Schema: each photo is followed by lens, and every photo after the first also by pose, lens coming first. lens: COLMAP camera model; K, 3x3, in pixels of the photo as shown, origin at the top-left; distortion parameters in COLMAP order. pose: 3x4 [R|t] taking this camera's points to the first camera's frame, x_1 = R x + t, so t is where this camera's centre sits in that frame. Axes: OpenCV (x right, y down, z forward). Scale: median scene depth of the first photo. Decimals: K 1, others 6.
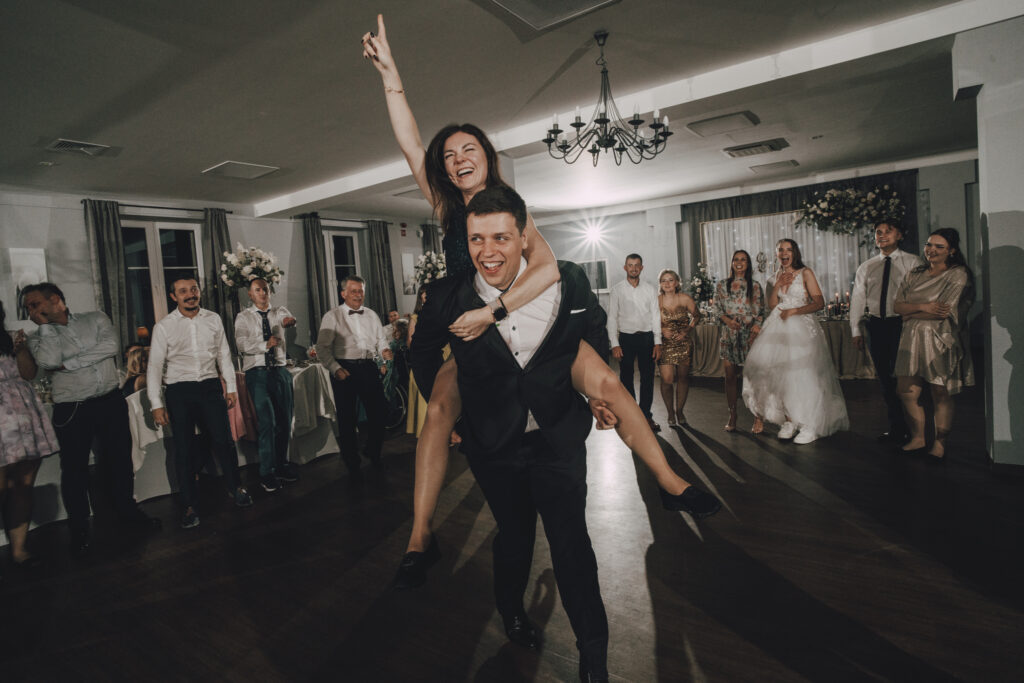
lens RADIAL K [[536.2, 0, 511.6], [0, 536.2, 325.9], [0, 0, 1]] dist [-0.053621, 0.025781]
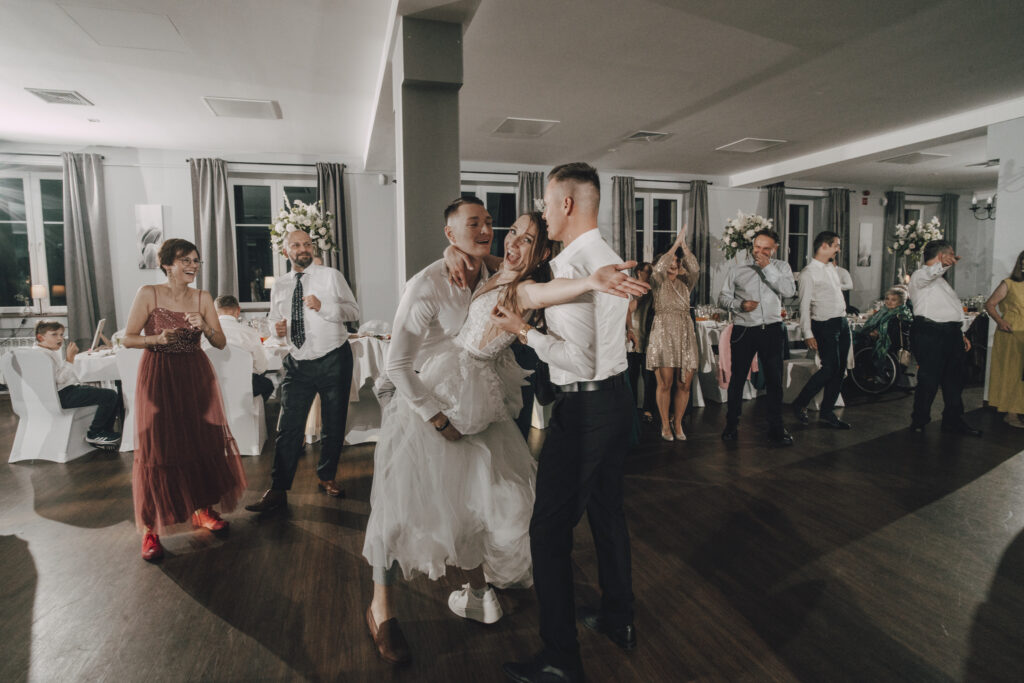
lens RADIAL K [[536.2, 0, 511.6], [0, 536.2, 325.9], [0, 0, 1]] dist [-0.053621, 0.025781]
pose [[0.784889, 0.119669, -0.607971, -0.139554], [-0.087264, 0.992743, 0.082747, 0.032258], [0.613461, -0.011893, 0.789636, -0.169449]]
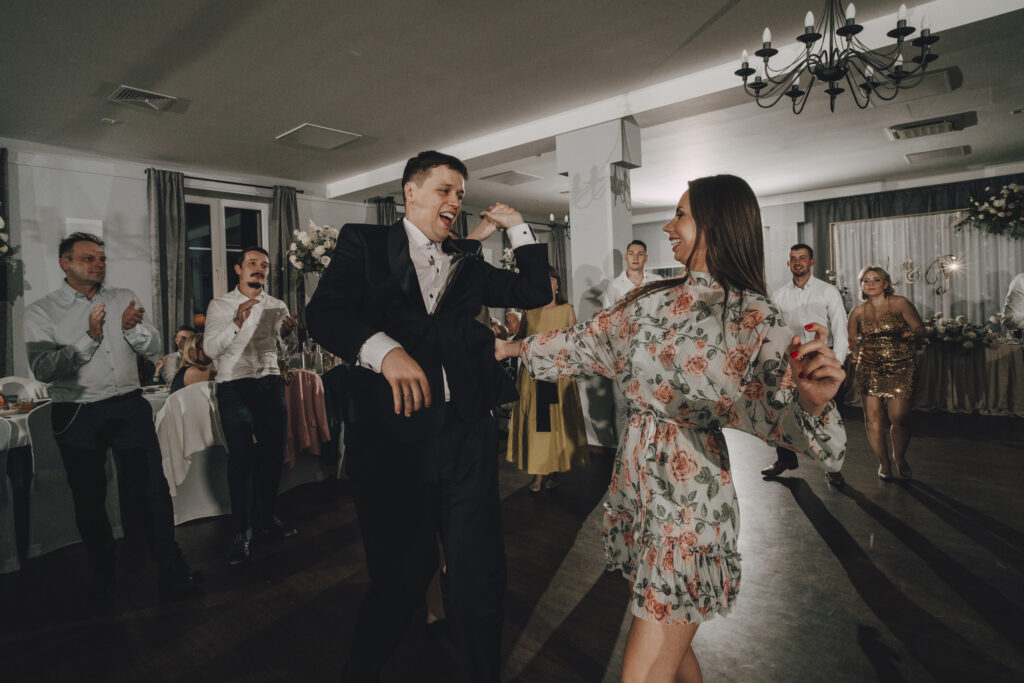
lens RADIAL K [[556.1, 0, 514.7], [0, 556.1, 314.5], [0, 0, 1]] dist [-0.055029, 0.026132]
pose [[0.994407, 0.043592, -0.096205, -0.073208], [-0.047426, 0.998154, -0.037934, 0.011943], [0.094374, 0.042284, 0.994638, 0.113413]]
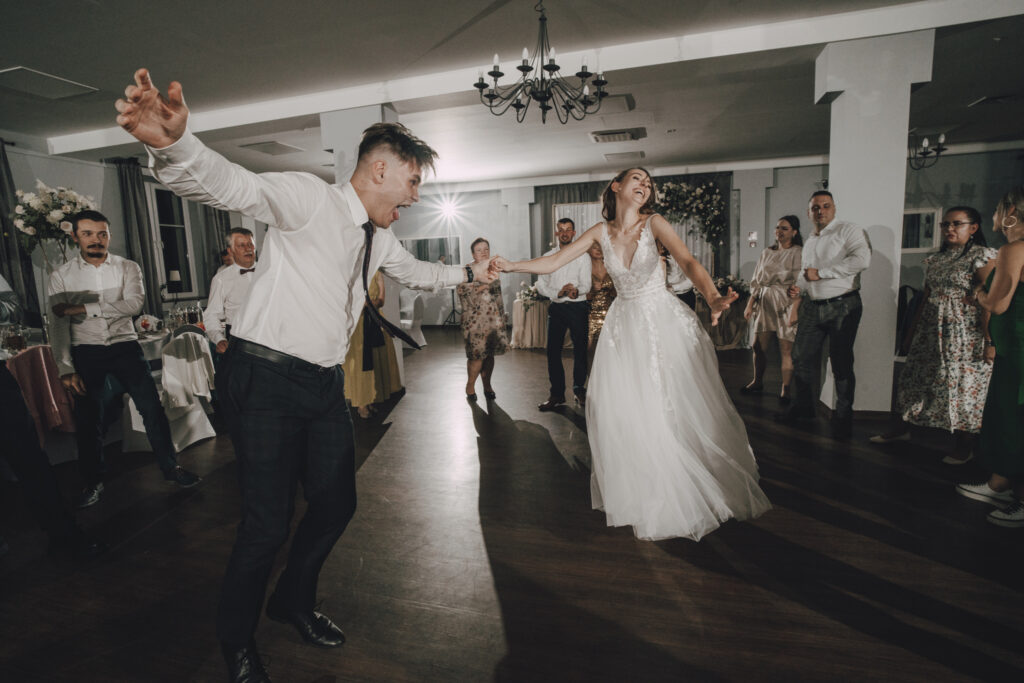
lens RADIAL K [[517.1, 0, 503.3], [0, 517.1, 337.4], [0, 0, 1]] dist [-0.056403, 0.025645]
pose [[0.948798, -0.003410, 0.315865, -0.081474], [-0.015161, 0.998298, 0.056318, 0.017177], [-0.315520, -0.058223, 0.947131, 0.059273]]
